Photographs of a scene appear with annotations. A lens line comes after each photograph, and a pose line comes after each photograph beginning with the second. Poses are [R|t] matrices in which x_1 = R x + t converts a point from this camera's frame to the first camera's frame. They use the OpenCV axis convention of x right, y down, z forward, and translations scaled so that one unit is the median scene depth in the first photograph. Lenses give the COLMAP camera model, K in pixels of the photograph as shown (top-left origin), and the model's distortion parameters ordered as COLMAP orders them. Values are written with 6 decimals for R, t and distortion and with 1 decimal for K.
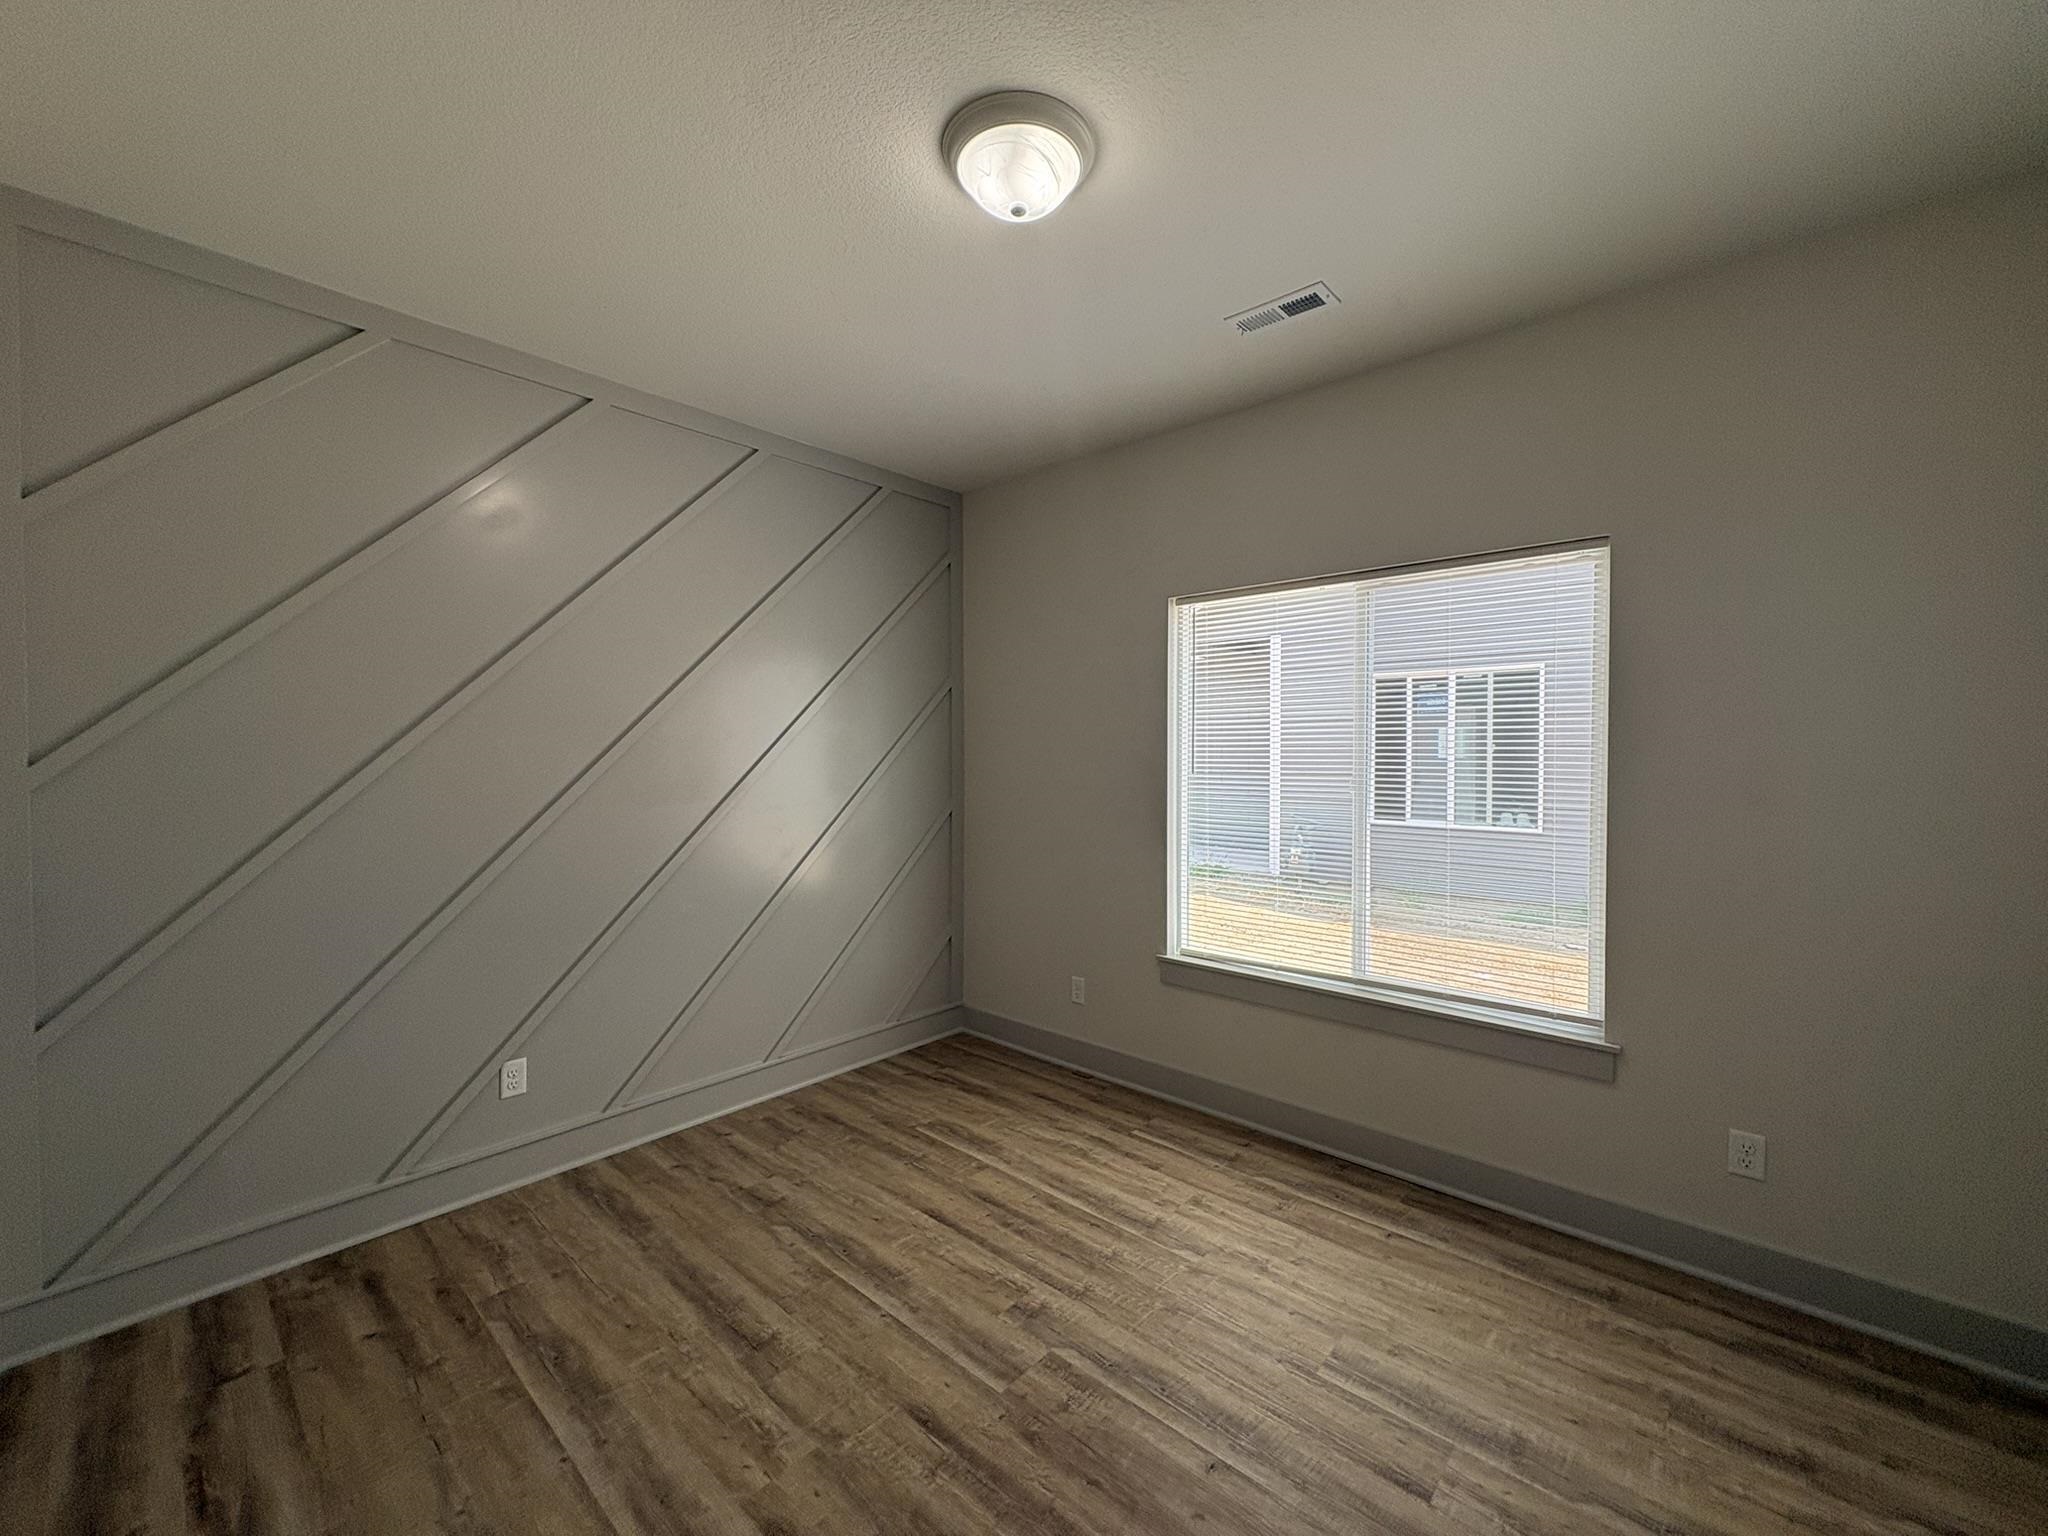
lens RADIAL K [[829.9, 0, 988.7], [0, 829.9, 772.3], [0, 0, 1]] dist [-0.001867, -0.000118]
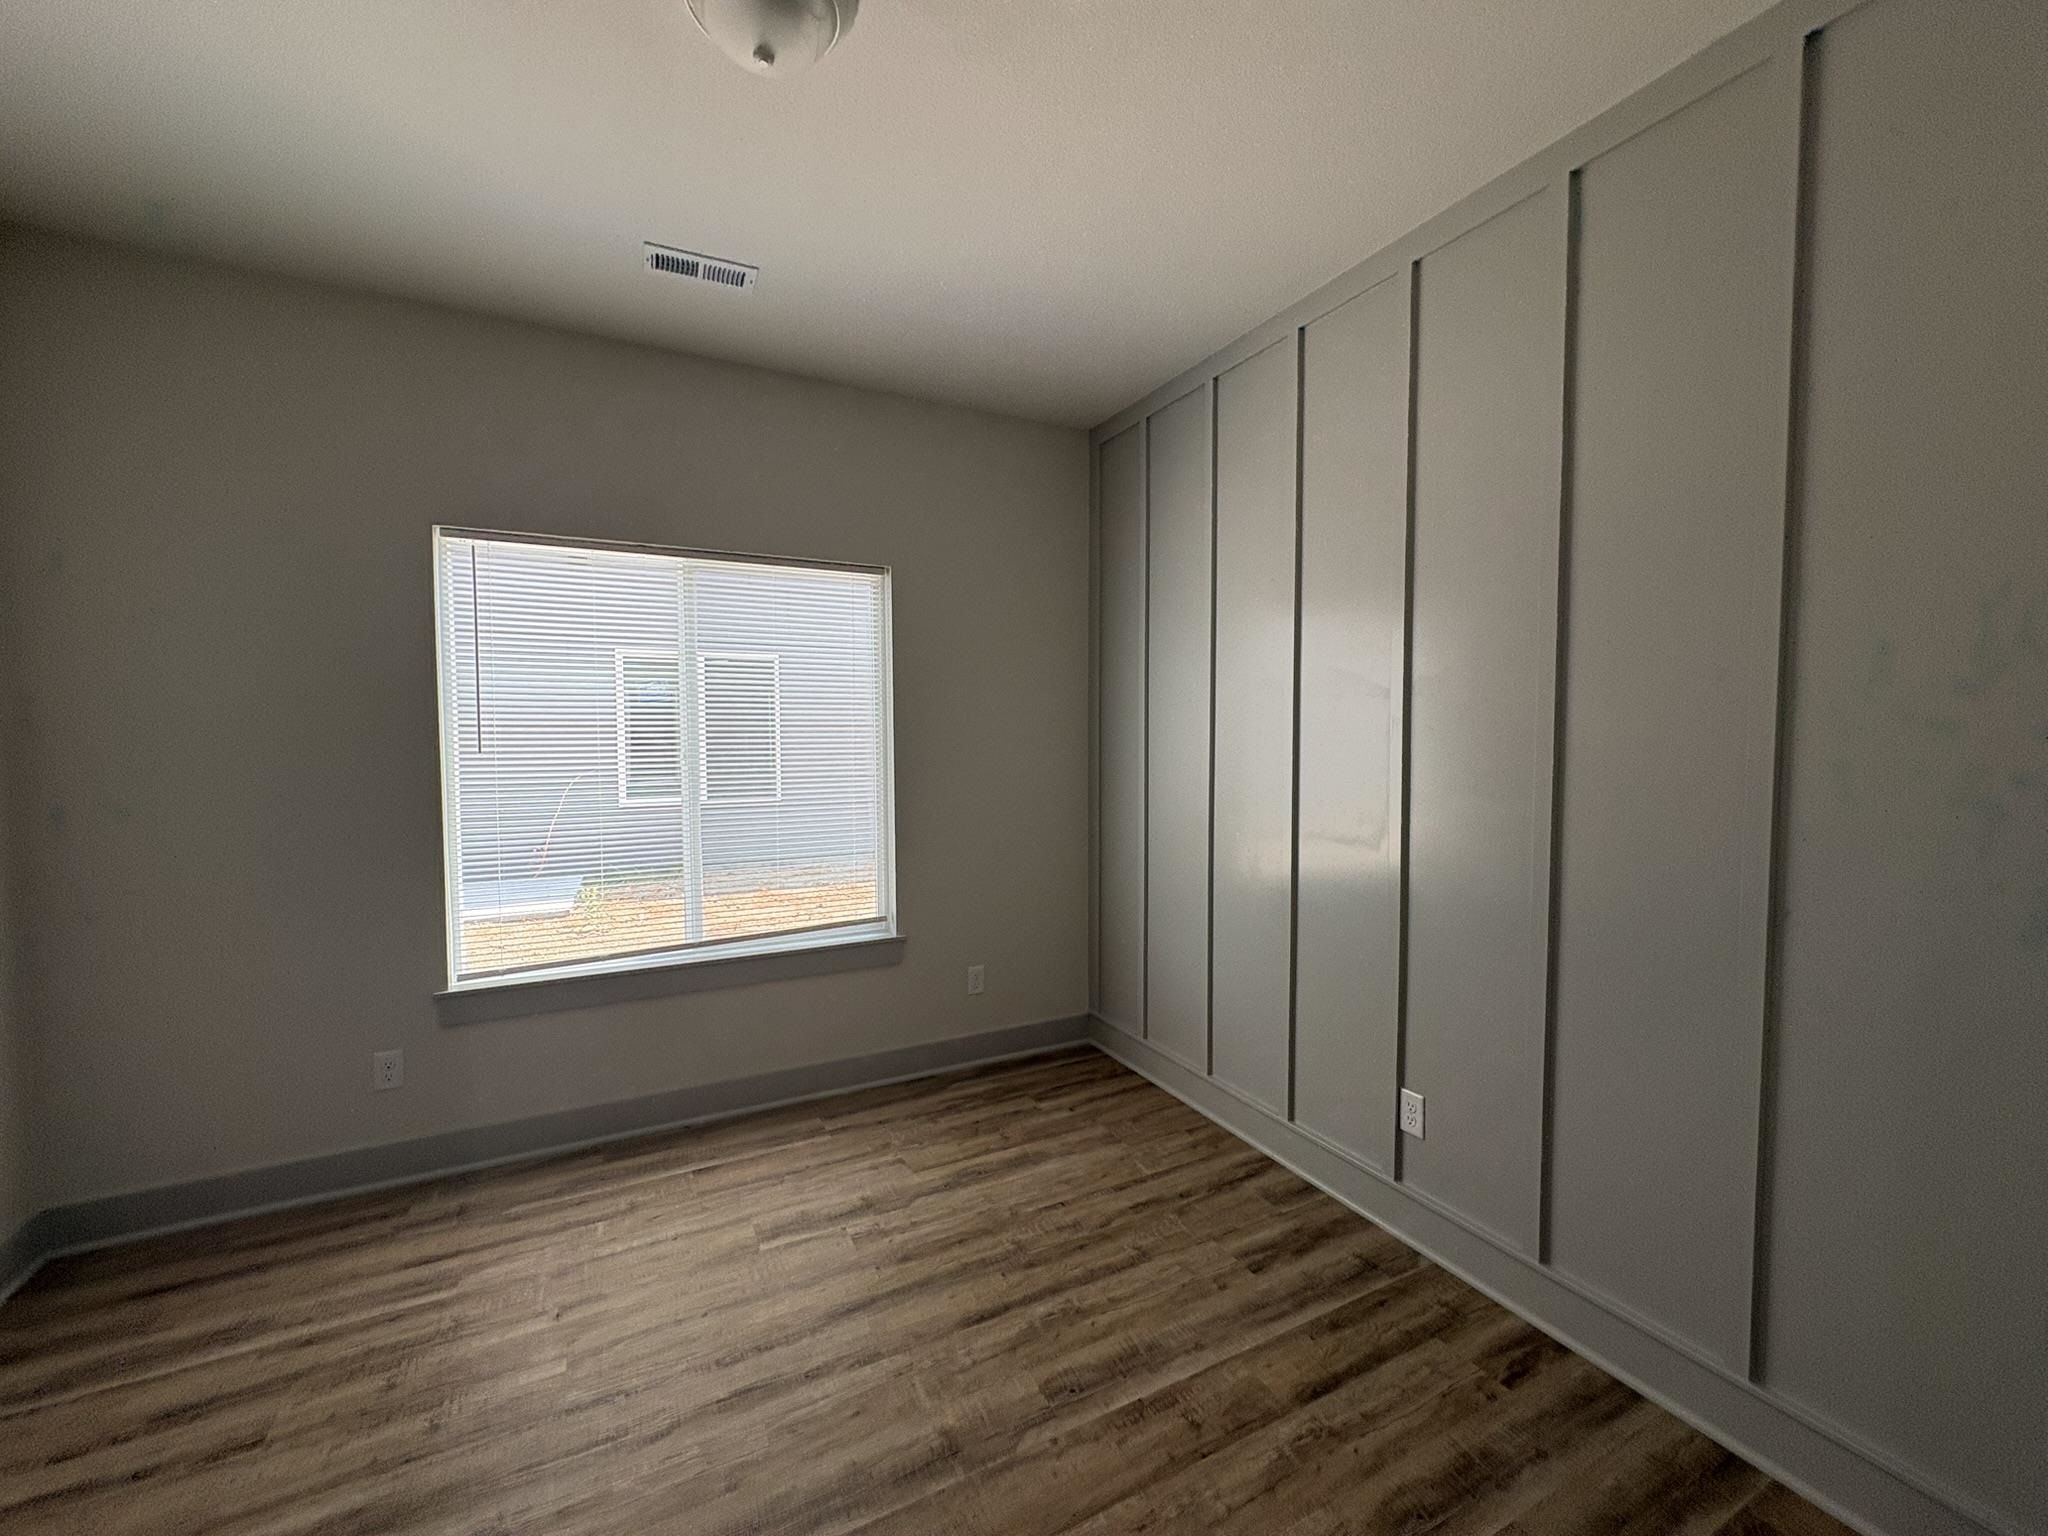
lens RADIAL K [[810.3, 0, 1024.0], [0, 810.3, 768.0], [0, 0, 1]] dist [-0.000559, 0.000174]
pose [[0.340055, -0.060272, 0.938472, -0.375496], [0.012067, 0.998142, 0.059732, -0.030936], [-0.940328, -0.008988, 0.340150, 0.289156]]
